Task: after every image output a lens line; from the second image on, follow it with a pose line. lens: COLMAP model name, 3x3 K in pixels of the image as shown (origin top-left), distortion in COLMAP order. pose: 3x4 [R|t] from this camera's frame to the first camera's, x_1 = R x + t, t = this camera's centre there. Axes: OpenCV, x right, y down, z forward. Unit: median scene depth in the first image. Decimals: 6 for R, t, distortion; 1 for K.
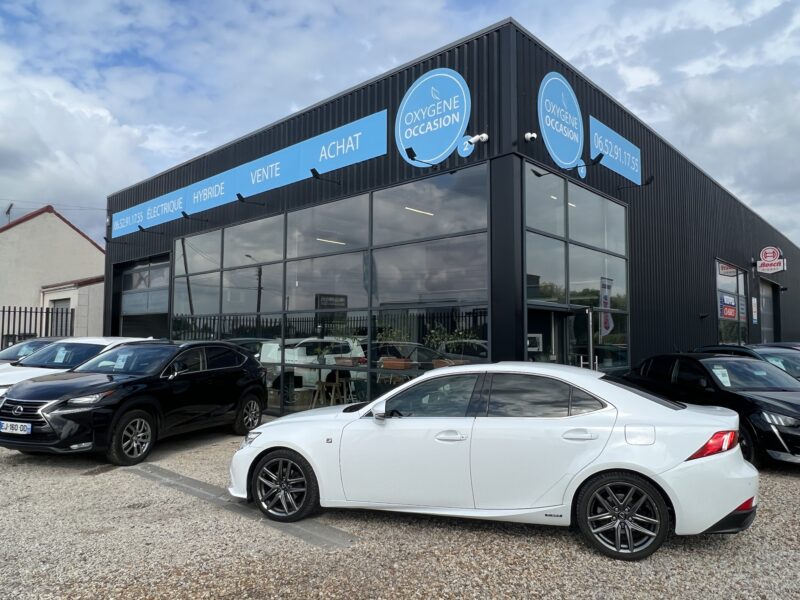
lens RADIAL K [[550.0, 0, 397.6], [0, 550.0, 300.9], [0, 0, 1]] dist [-0.003439, -0.006191]
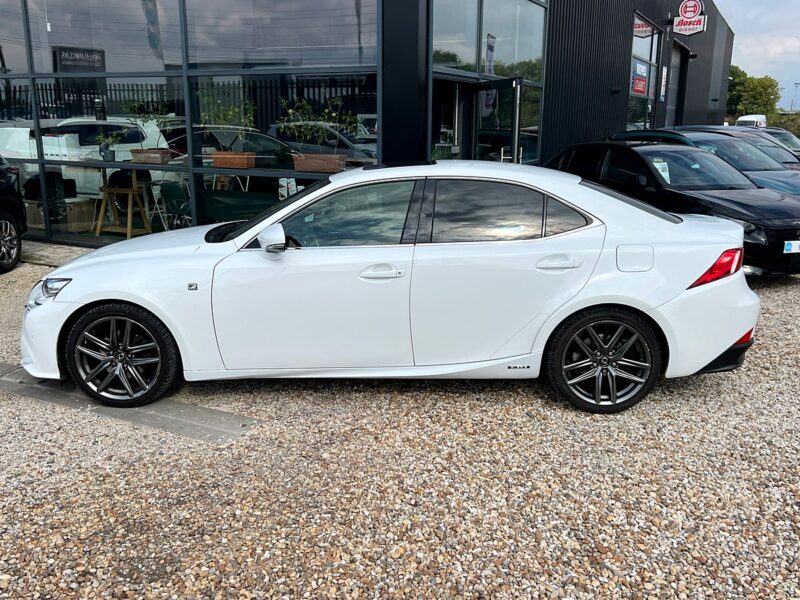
lens RADIAL K [[737.5, 0, 399.2], [0, 737.5, 297.7], [0, 0, 1]] dist [0.025009, 0.000000]
pose [[0.961539, -0.062204, 0.267531, -0.128015], [-0.021599, 0.953878, 0.299417, -0.000950], [-0.273817, -0.293679, 0.915848, 0.130248]]
